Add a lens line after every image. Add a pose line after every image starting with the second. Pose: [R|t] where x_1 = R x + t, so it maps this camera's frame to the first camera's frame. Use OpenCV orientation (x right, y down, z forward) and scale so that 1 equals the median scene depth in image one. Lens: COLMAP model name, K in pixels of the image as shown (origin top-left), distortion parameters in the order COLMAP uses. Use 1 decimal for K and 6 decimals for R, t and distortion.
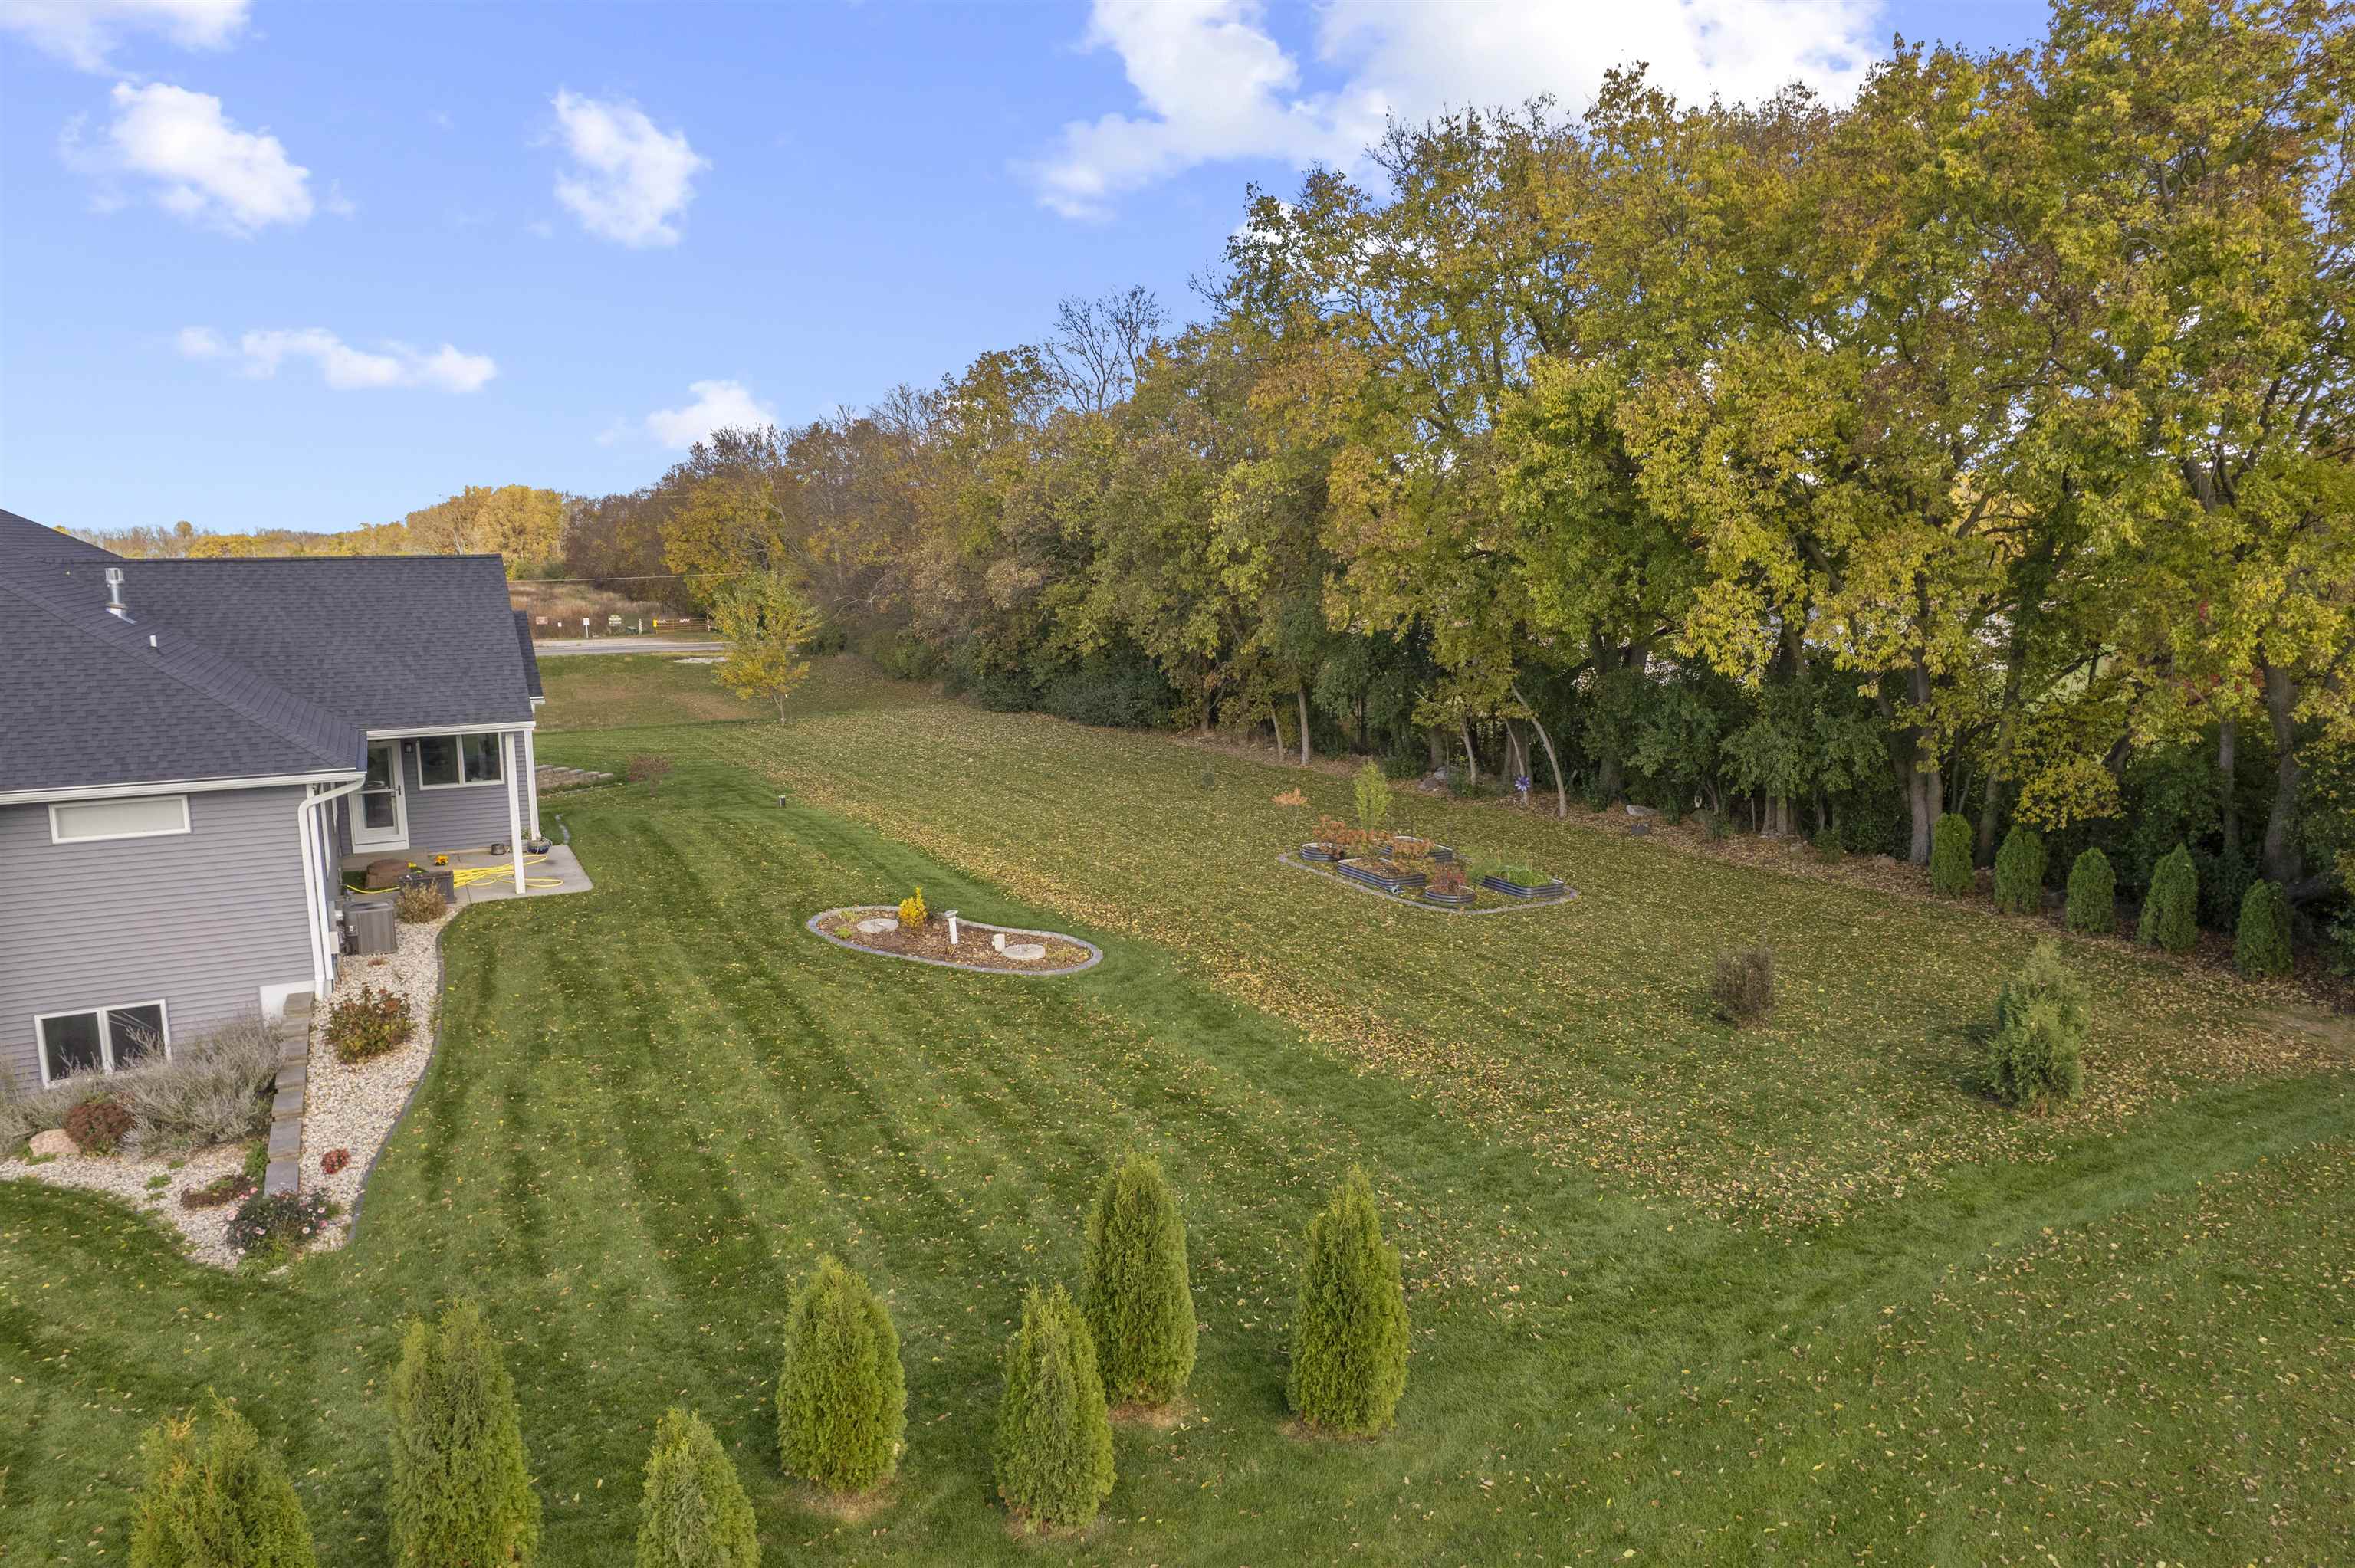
lens RADIAL K [[1511.8, 0, 1181.6], [0, 1511.8, 778.1], [0, 0, 1]] dist [-0.072765, 0.044822]
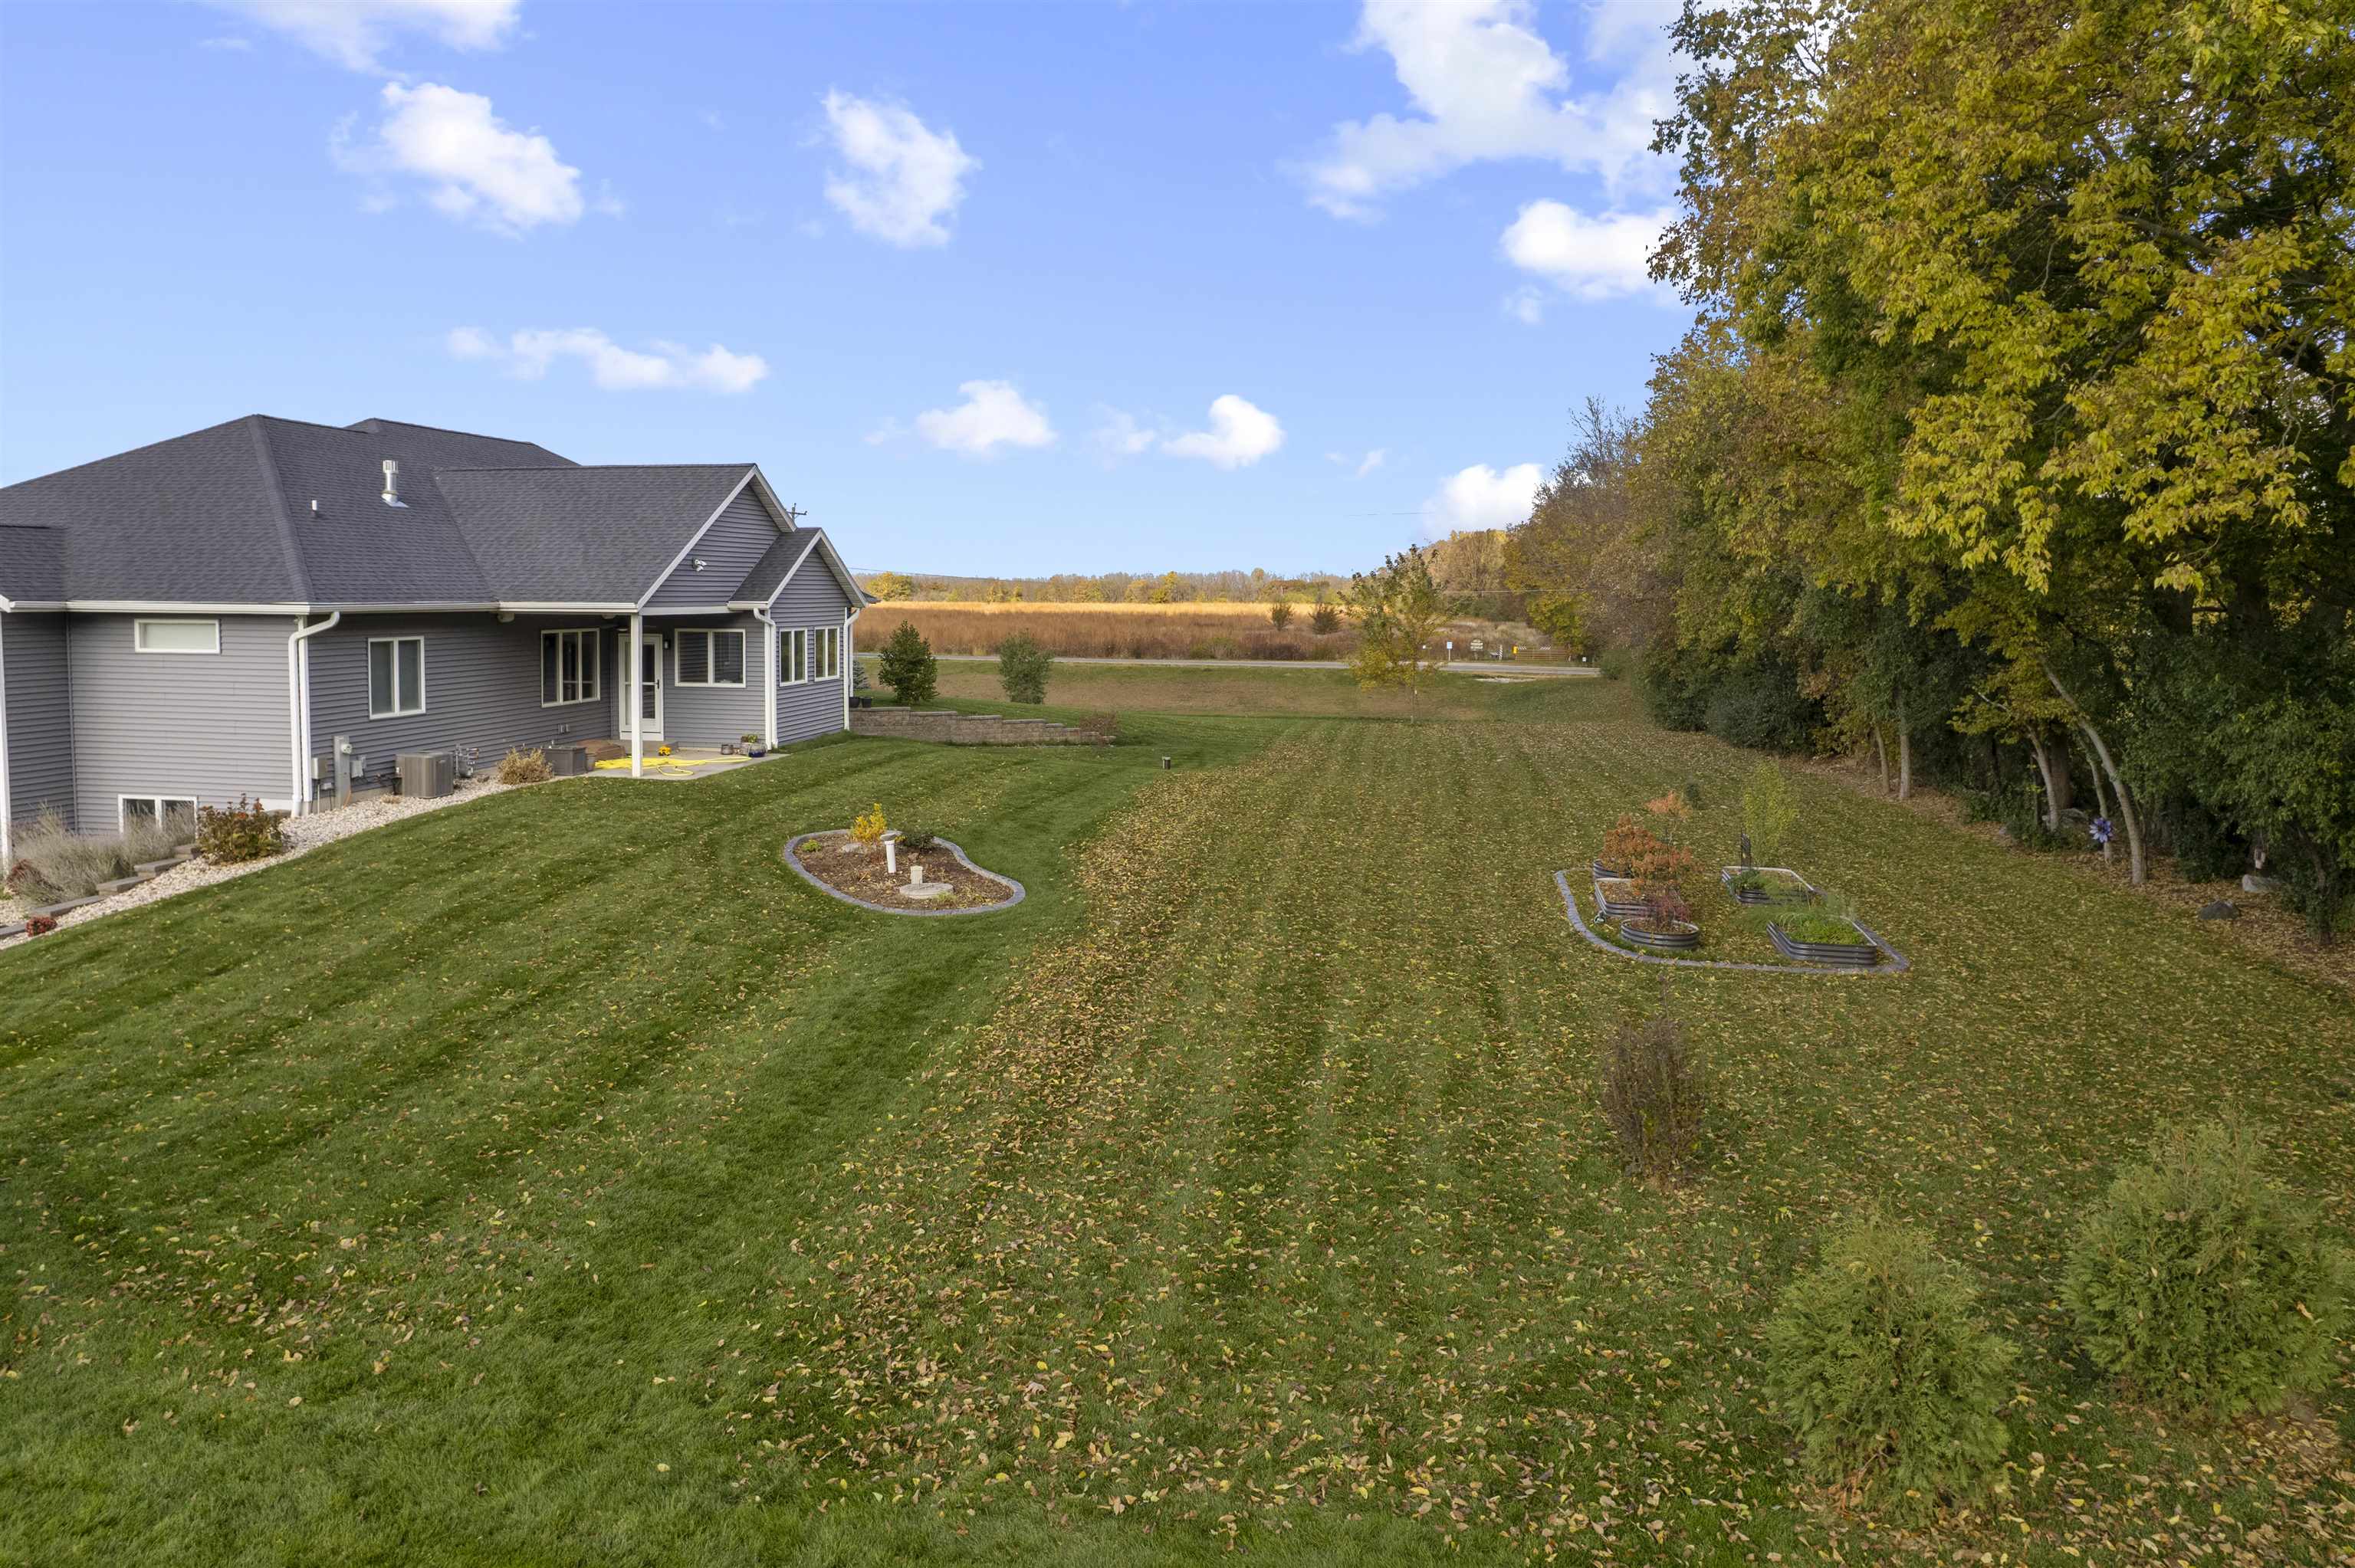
lens RADIAL K [[1513.9, 0, 1186.7], [0, 1513.9, 772.1], [0, 0, 1]] dist [-0.073424, 0.061435]
pose [[0.782157, 0.080783, -0.617823, 0.541050], [-0.109035, 0.994005, -0.008067, 0.046632], [0.613468, 0.073675, 0.786276, 0.470254]]
